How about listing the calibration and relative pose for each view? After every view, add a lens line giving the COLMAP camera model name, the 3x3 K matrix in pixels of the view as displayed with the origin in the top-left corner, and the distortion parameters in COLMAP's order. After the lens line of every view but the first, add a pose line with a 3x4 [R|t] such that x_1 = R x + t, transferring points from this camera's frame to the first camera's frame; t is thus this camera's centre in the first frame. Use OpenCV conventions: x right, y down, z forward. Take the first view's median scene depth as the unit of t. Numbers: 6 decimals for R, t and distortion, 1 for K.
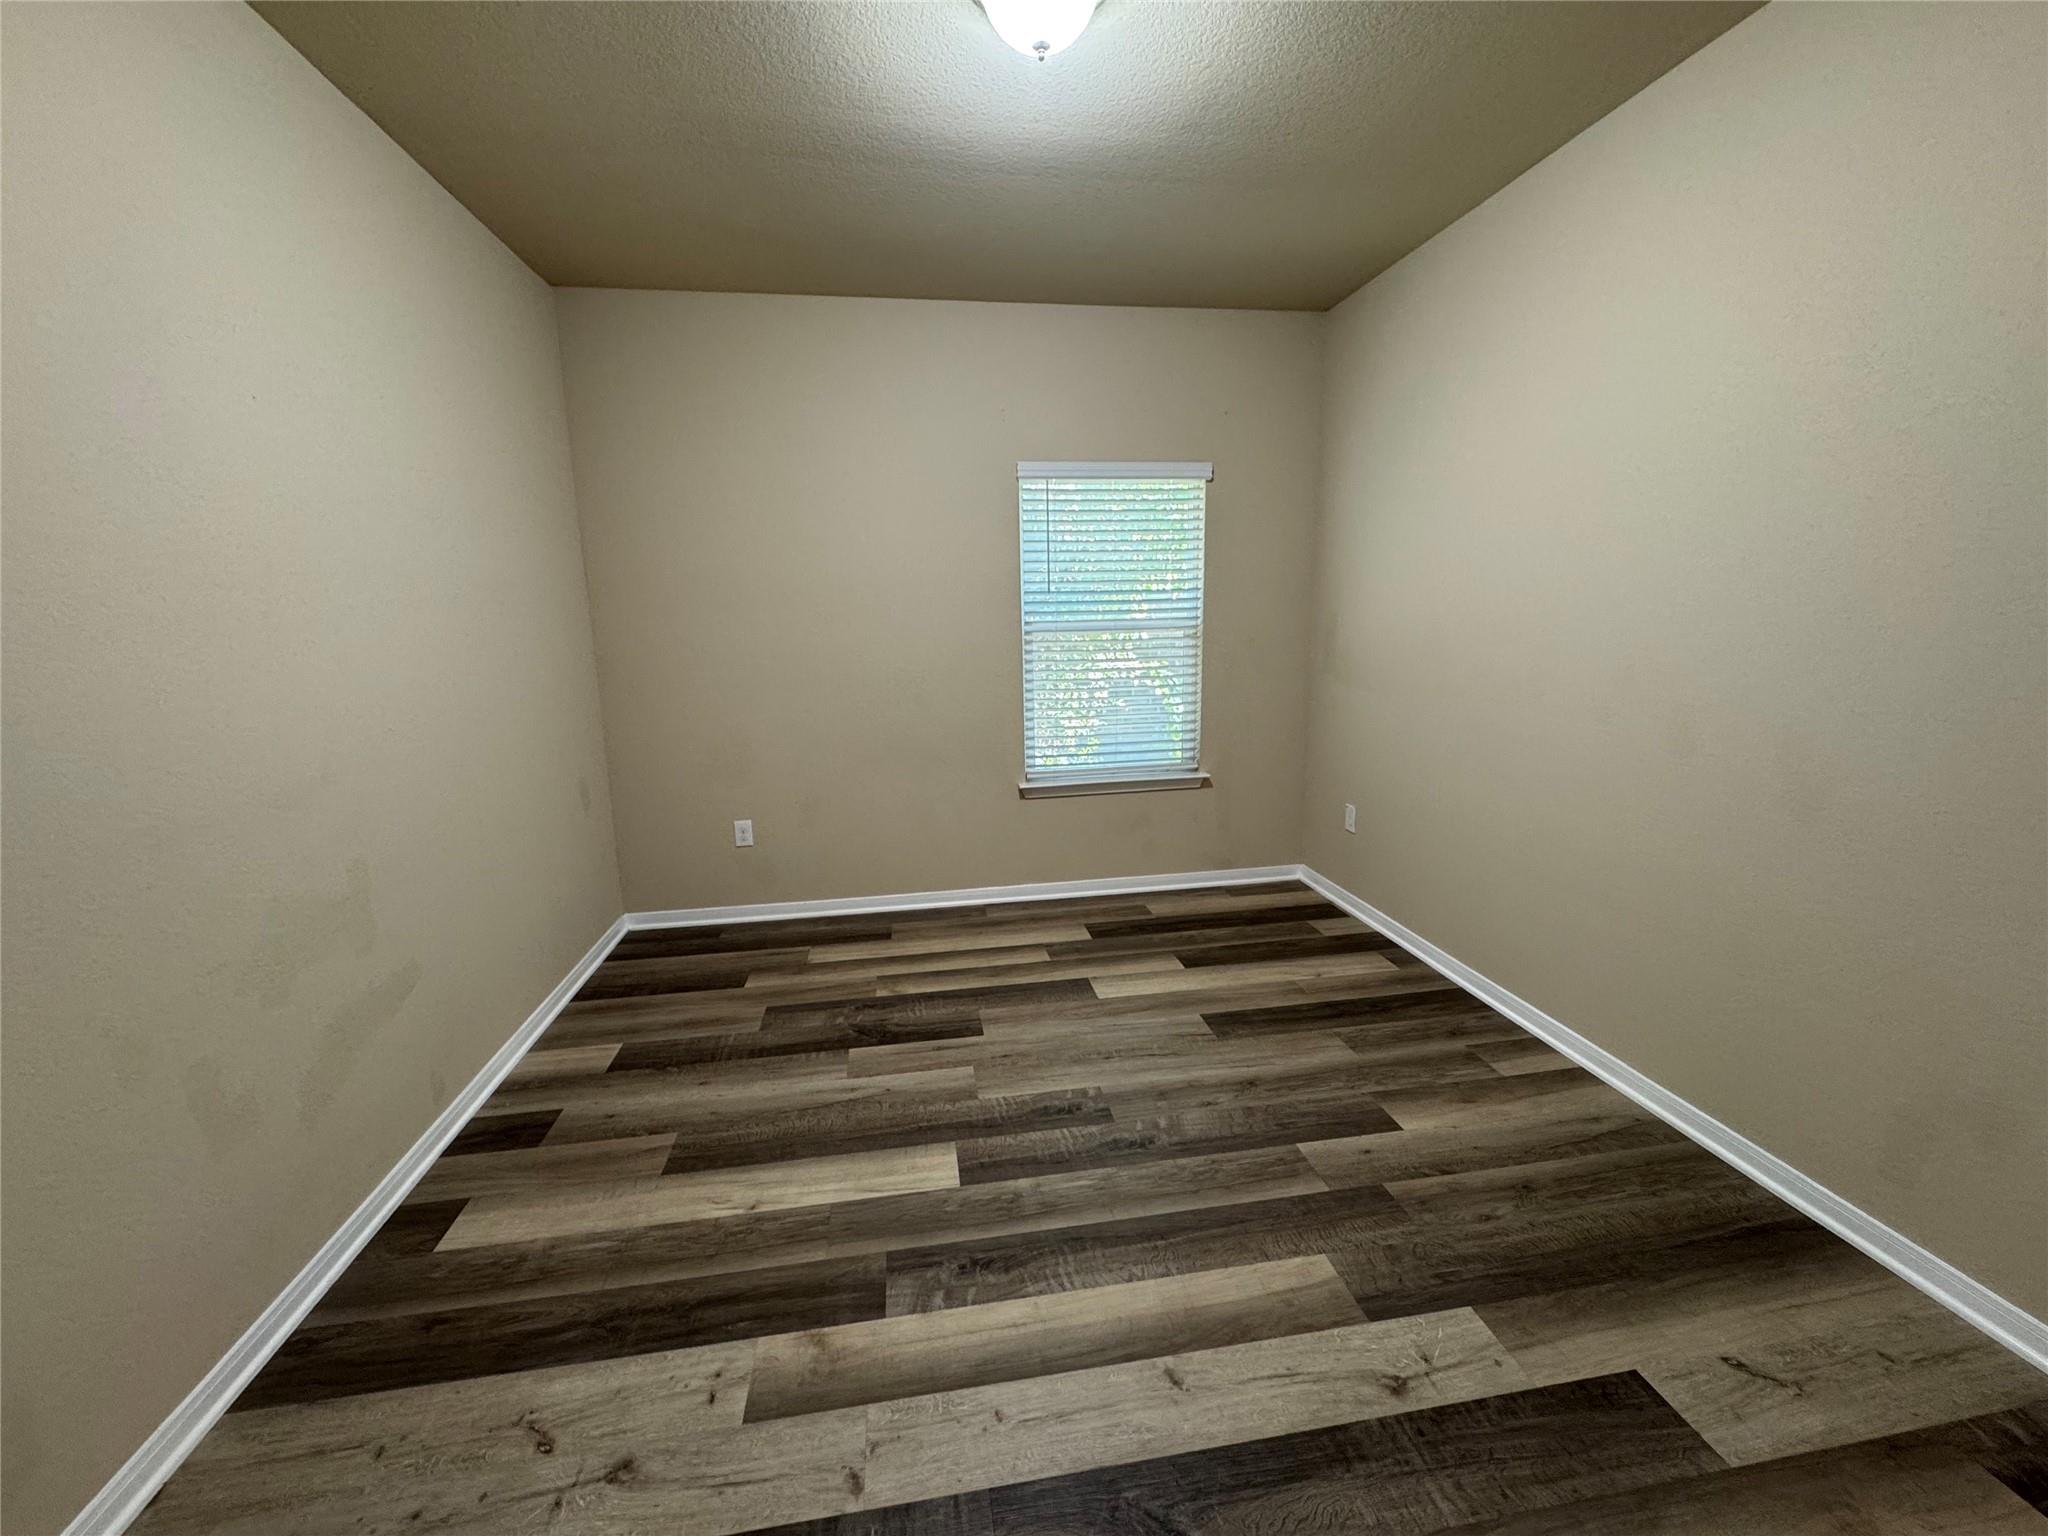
lens RADIAL K [[822.2, 0, 1021.9], [0, 822.2, 768.2], [0, 0, 1]] dist [0.002346, -0.000305]
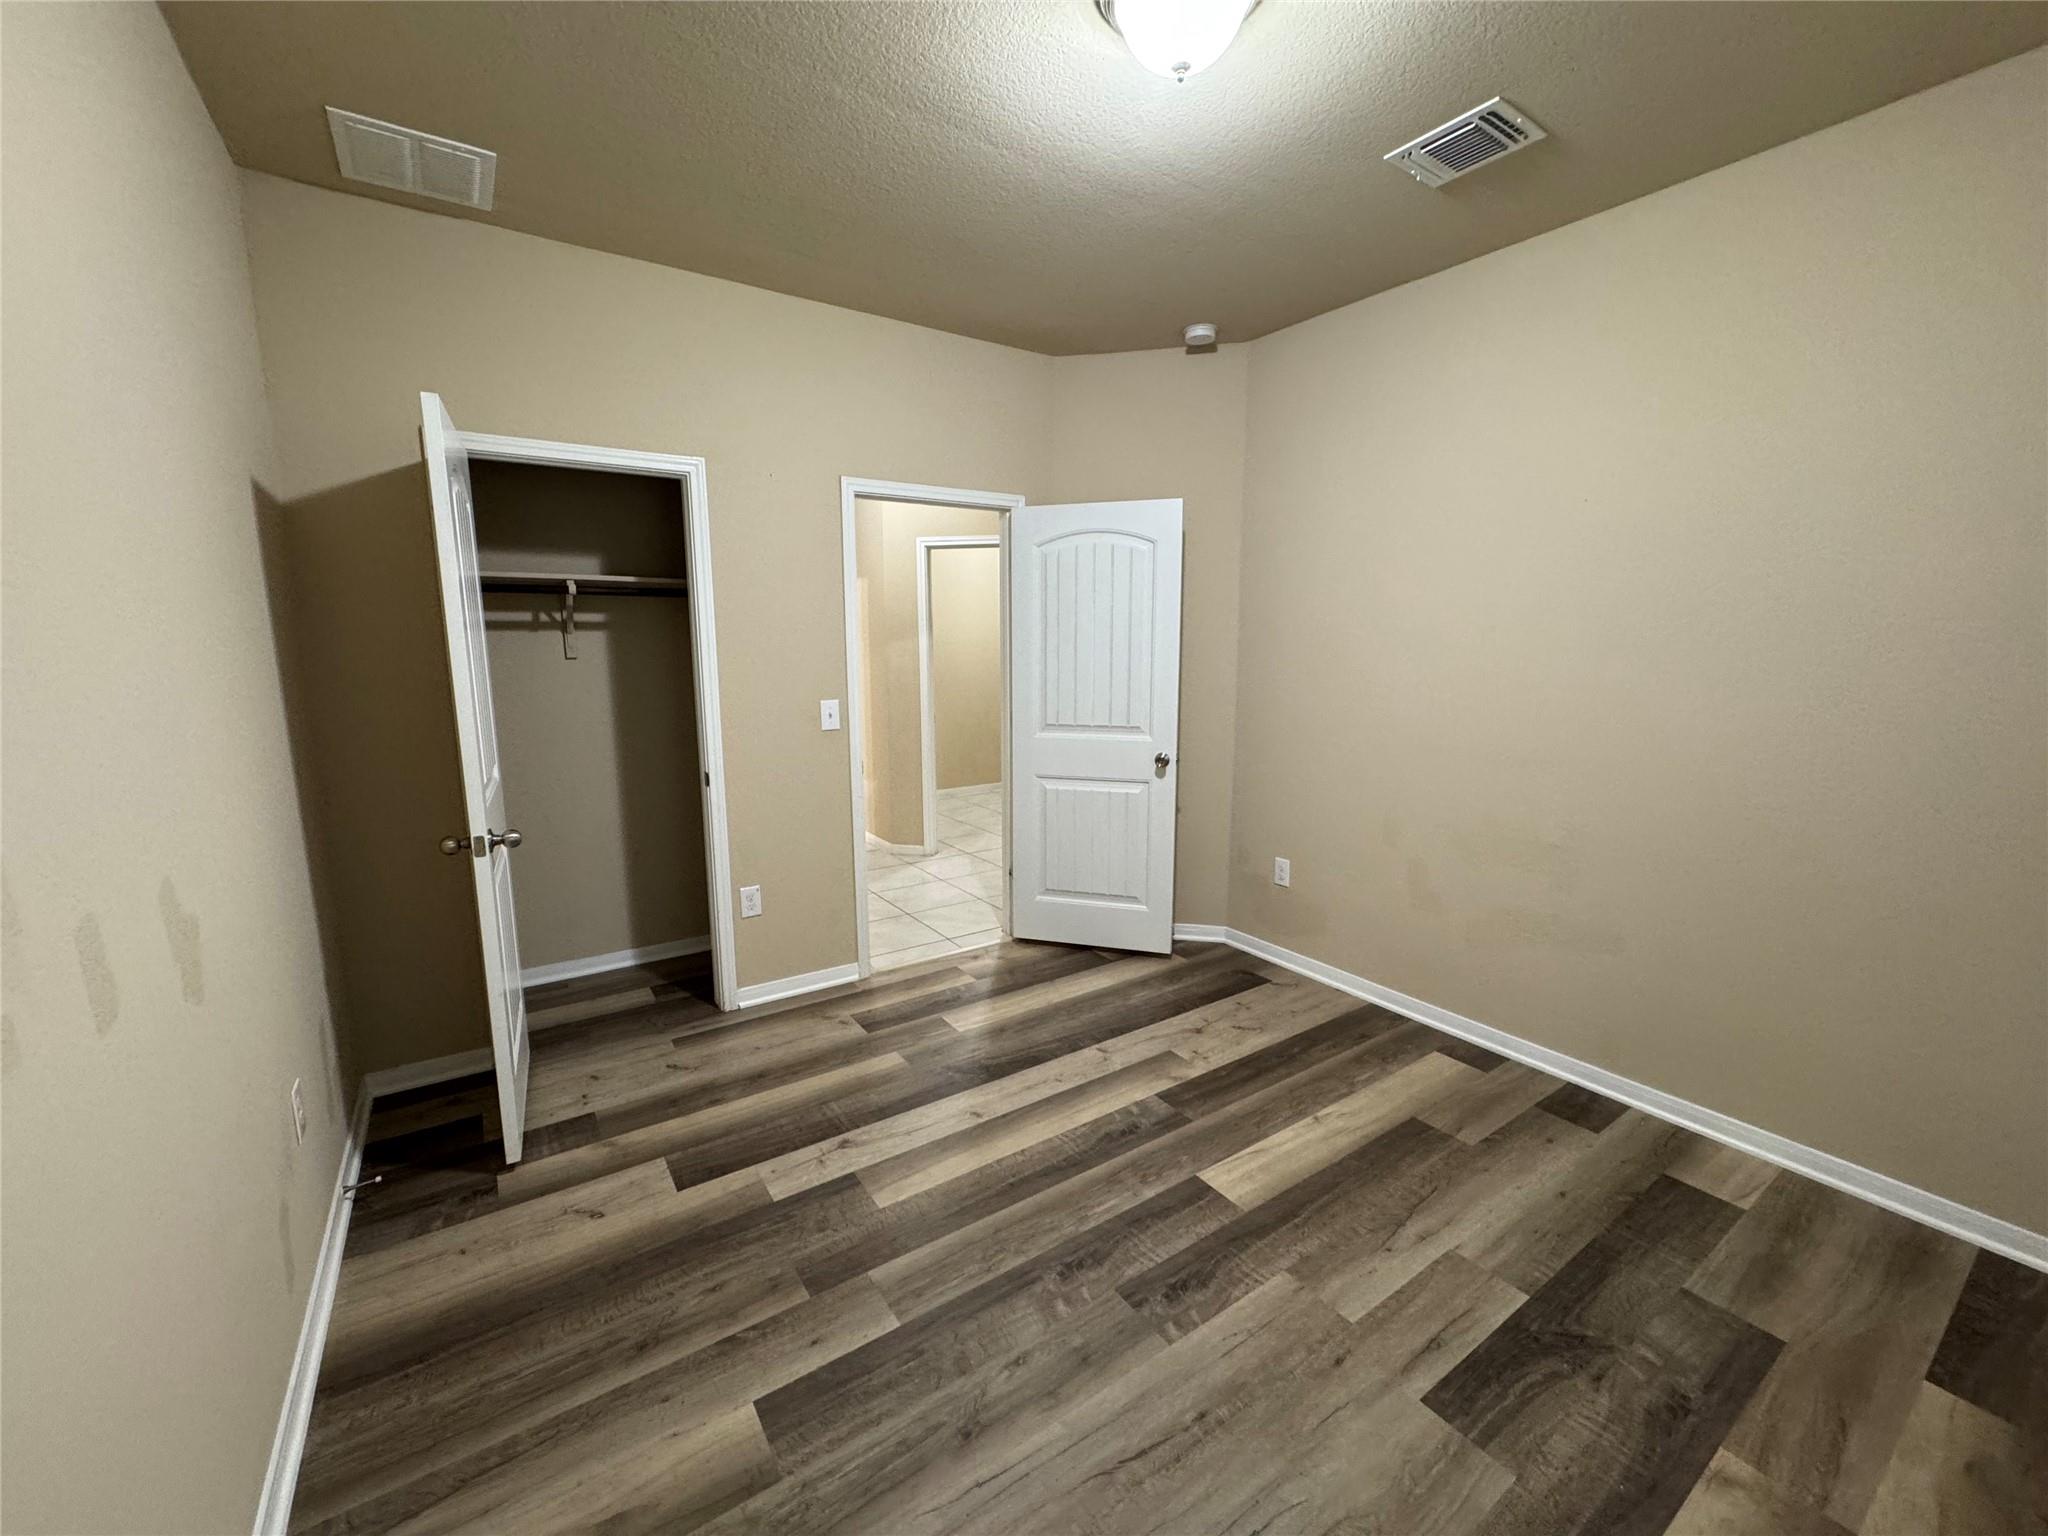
lens RADIAL K [[822.2, 0, 1024.6], [0, 822.2, 761.8], [0, 0, 1]] dist [0.002346, -0.000305]
pose [[-0.903098, 0.085839, -0.420769, 0.540447], [-0.062266, 0.943290, 0.326079, -0.353350], [0.424897, 0.320681, -0.846538, 1.633482]]
